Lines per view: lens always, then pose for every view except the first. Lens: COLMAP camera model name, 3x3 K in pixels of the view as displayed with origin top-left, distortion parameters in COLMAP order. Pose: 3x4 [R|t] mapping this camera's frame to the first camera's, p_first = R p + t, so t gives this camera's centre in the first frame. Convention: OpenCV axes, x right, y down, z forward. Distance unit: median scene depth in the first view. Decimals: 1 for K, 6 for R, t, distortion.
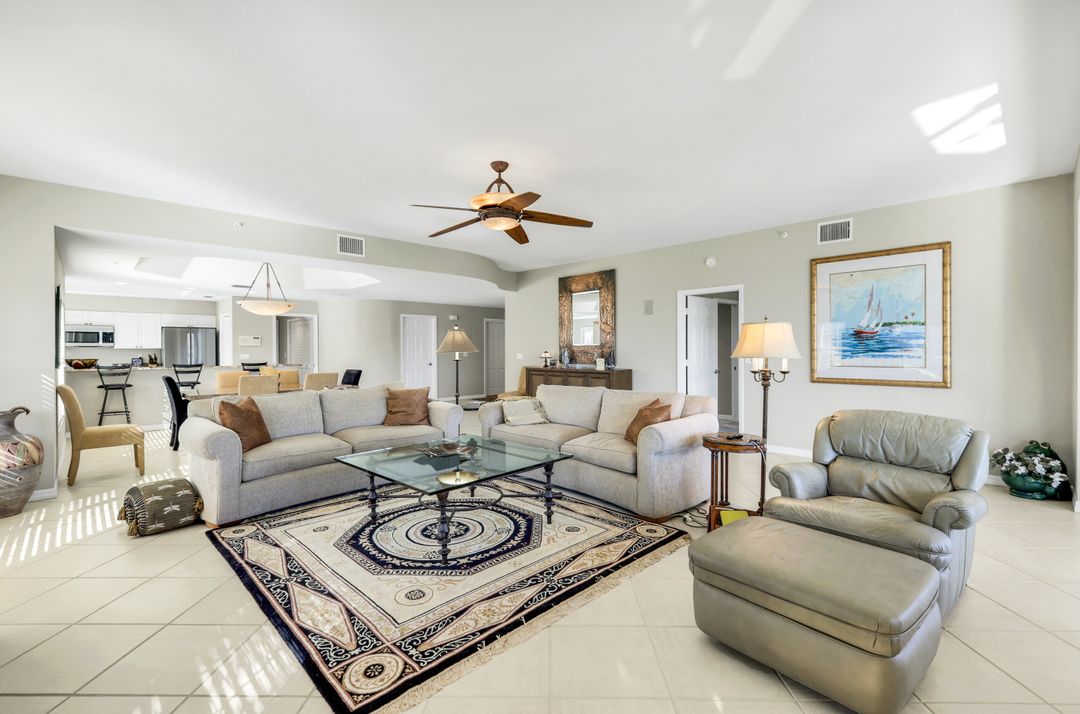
lens RADIAL K [[486.5, 0, 546.0], [0, 486.5, 353.2], [0, 0, 1]] dist [-0.000044, -0.002345]
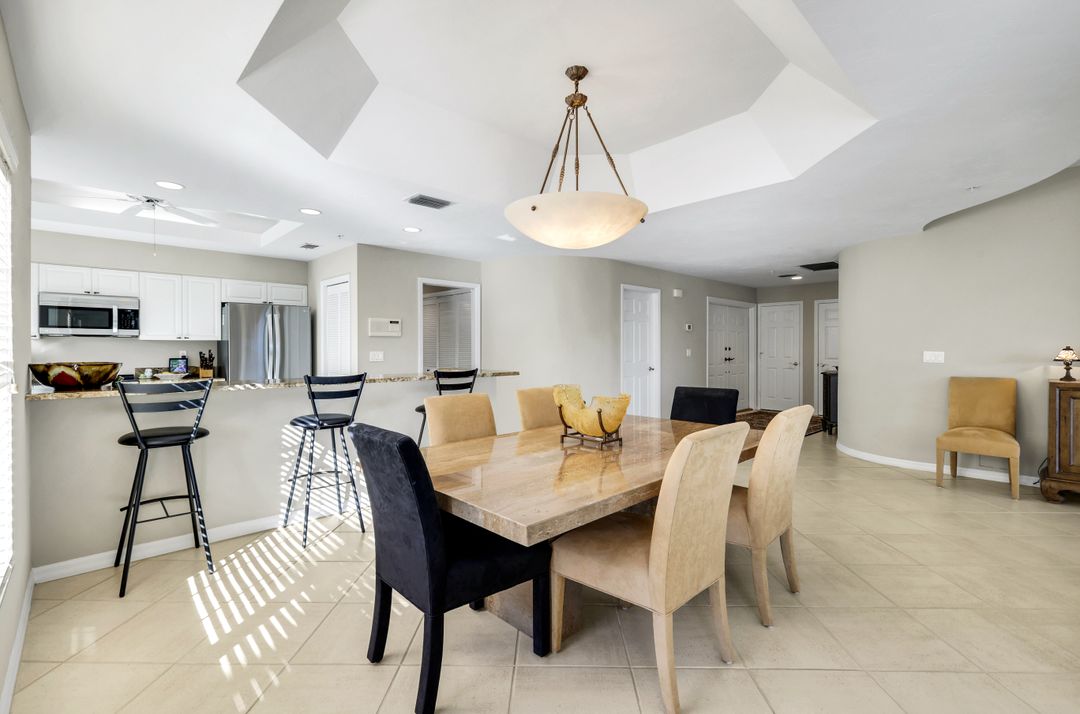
lens RADIAL K [[486.5, 0, 544.4], [0, 486.5, 360.0], [0, 0, 1]] dist [-0.000044, -0.002345]
pose [[0.999984, 0.003842, -0.004251, -0.482860], [-0.003765, 0.999834, 0.017850, 0.001485], [0.004319, -0.017833, 0.999832, 0.510453]]
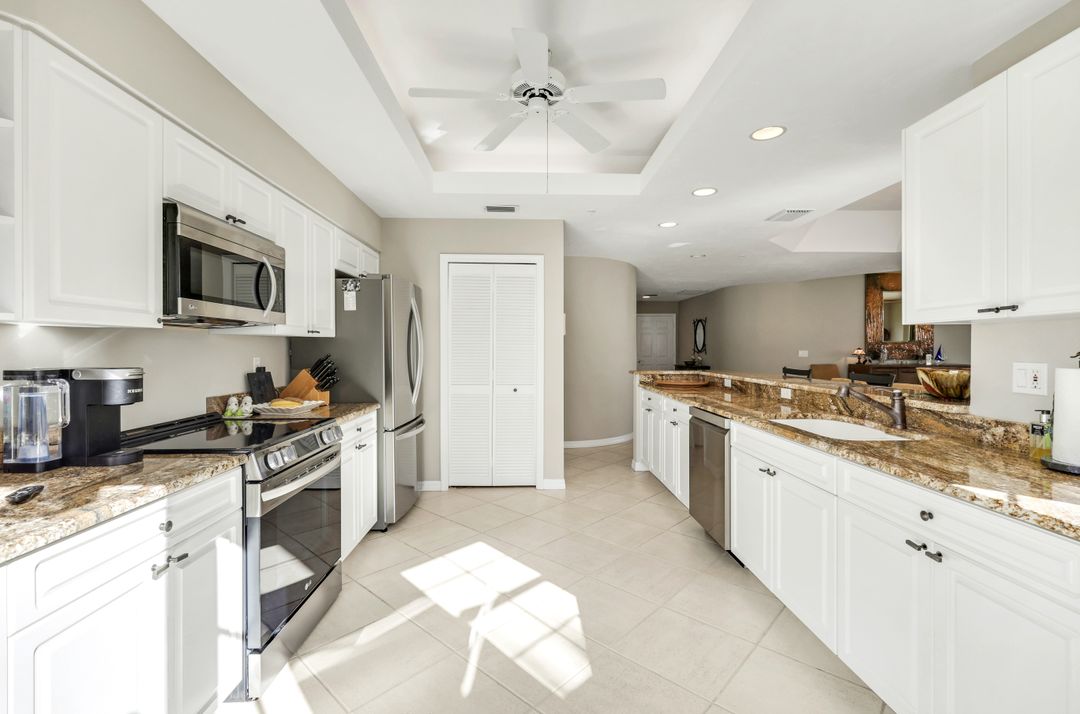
lens RADIAL K [[486.5, 0, 533.7], [0, 486.5, 355.4], [0, 0, 1]] dist [-0.000044, -0.002345]
pose [[0.681321, -0.007025, 0.731951, -1.105018], [0.005188, 0.999975, 0.004768, 0.001984], [-0.731966, 0.000549, 0.681340, 0.789346]]
